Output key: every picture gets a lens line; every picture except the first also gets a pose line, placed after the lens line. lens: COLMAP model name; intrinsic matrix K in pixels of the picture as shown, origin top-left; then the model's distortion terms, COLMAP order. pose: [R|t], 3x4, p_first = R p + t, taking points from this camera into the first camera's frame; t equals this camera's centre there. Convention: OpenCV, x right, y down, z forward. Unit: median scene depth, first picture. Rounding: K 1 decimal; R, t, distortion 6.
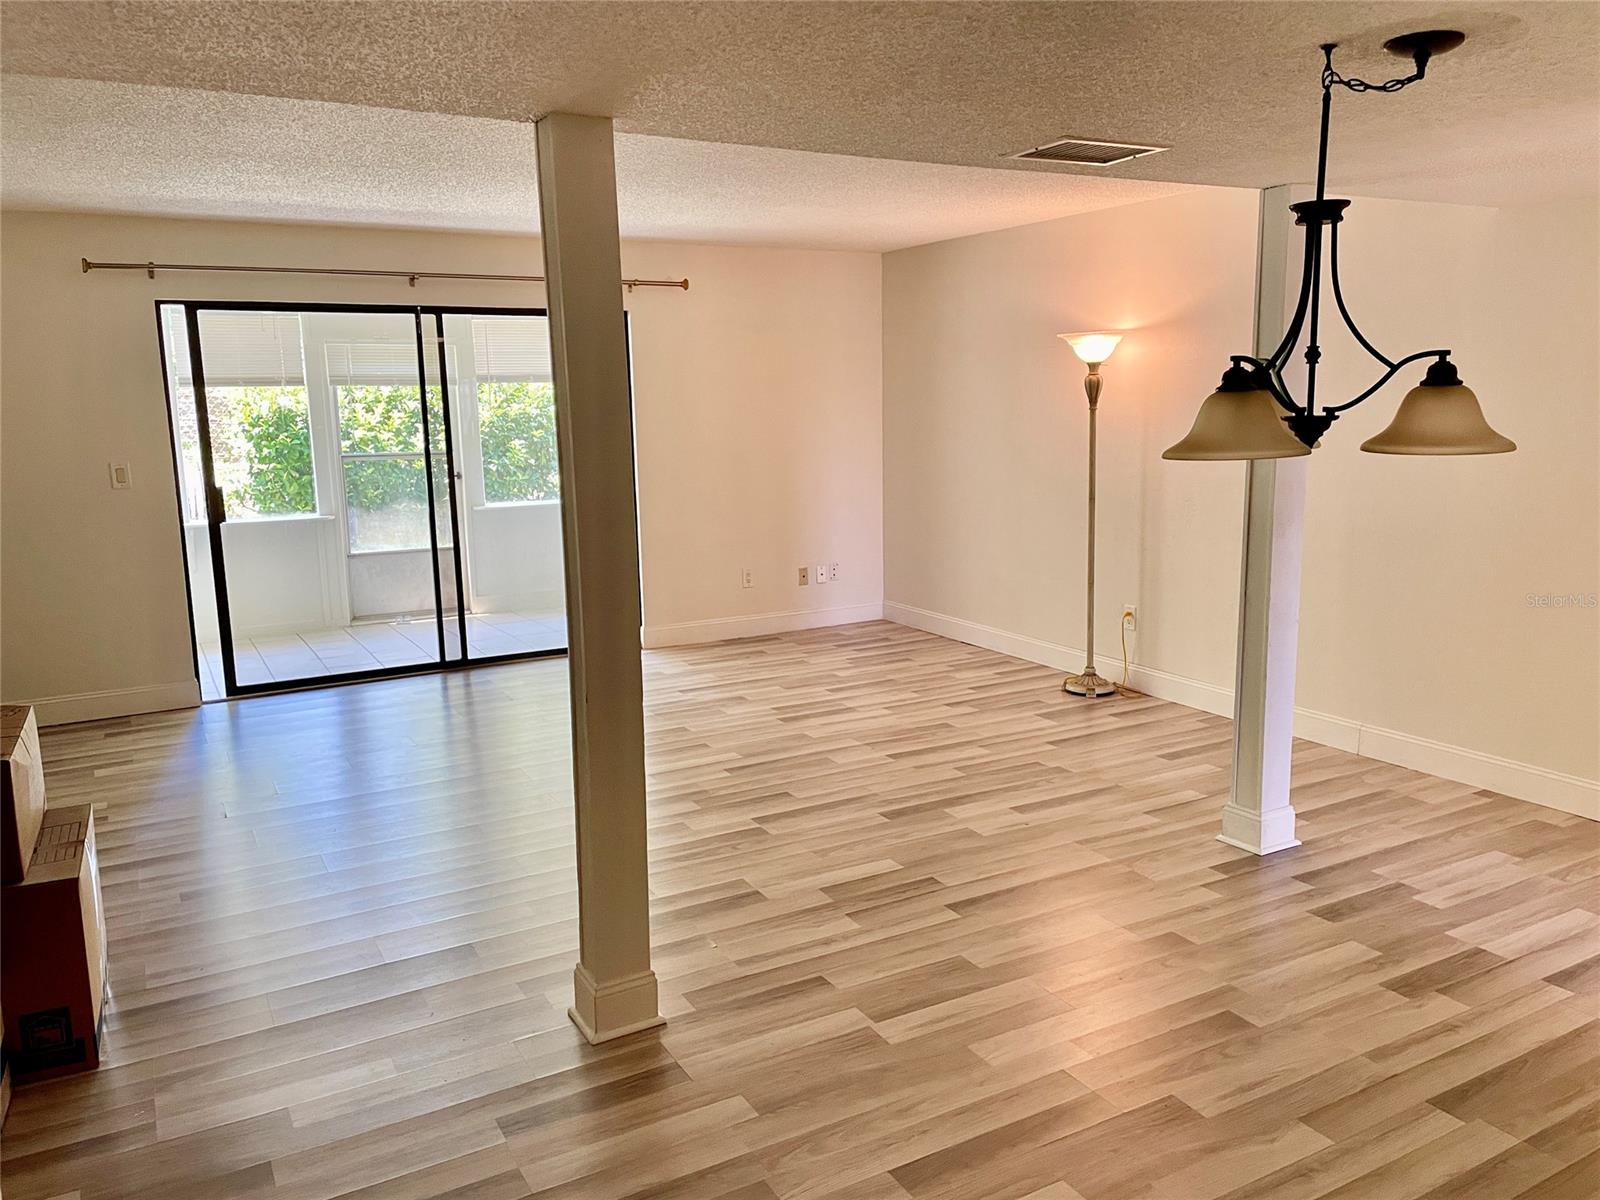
lens RADIAL K [[1202.0, 0, 804.5], [0, 1202.0, 598.7], [0, 0, 1]] dist [0.048522, -0.066967]
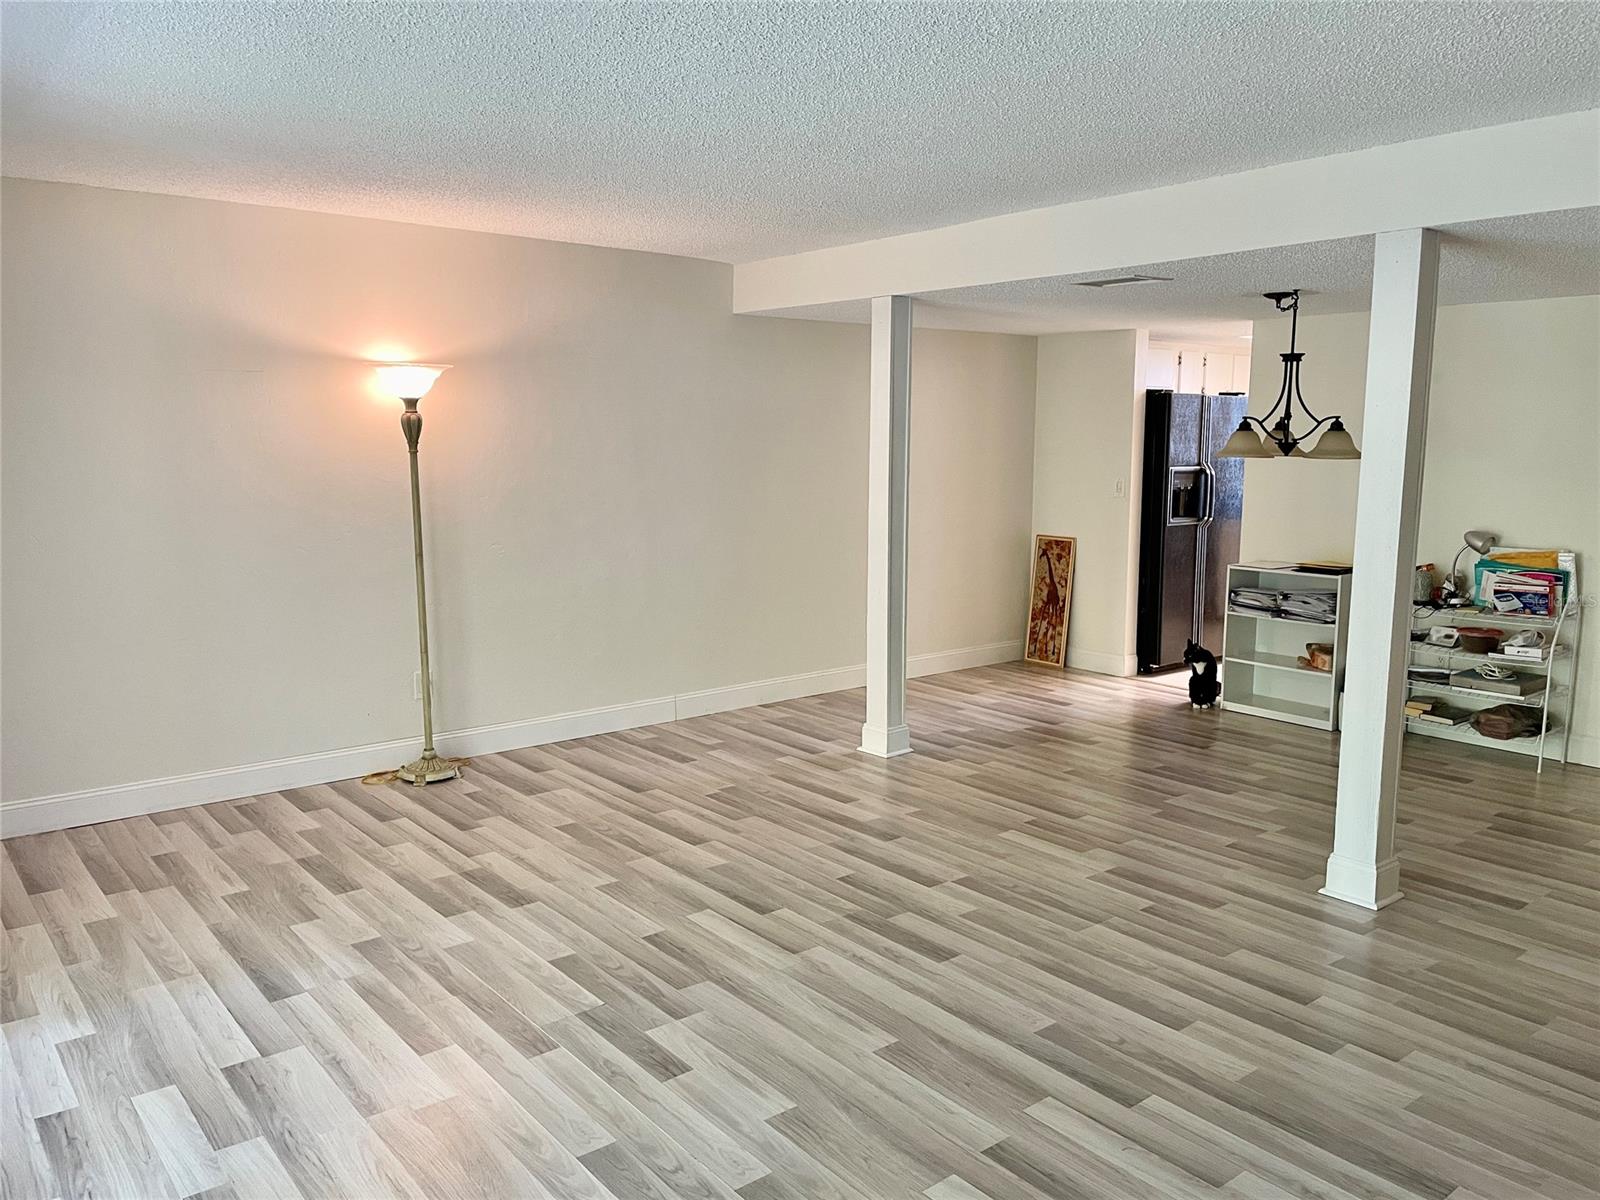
lens RADIAL K [[1202.0, 0, 804.6], [0, 1202.0, 599.7], [0, 0, 1]] dist [0.048522, -0.066967]
pose [[-0.168361, -0.121638, 0.978192, -0.810974], [0.167196, 0.974454, 0.149950, -0.166842], [-0.971442, 0.188795, -0.143723, 1.062838]]
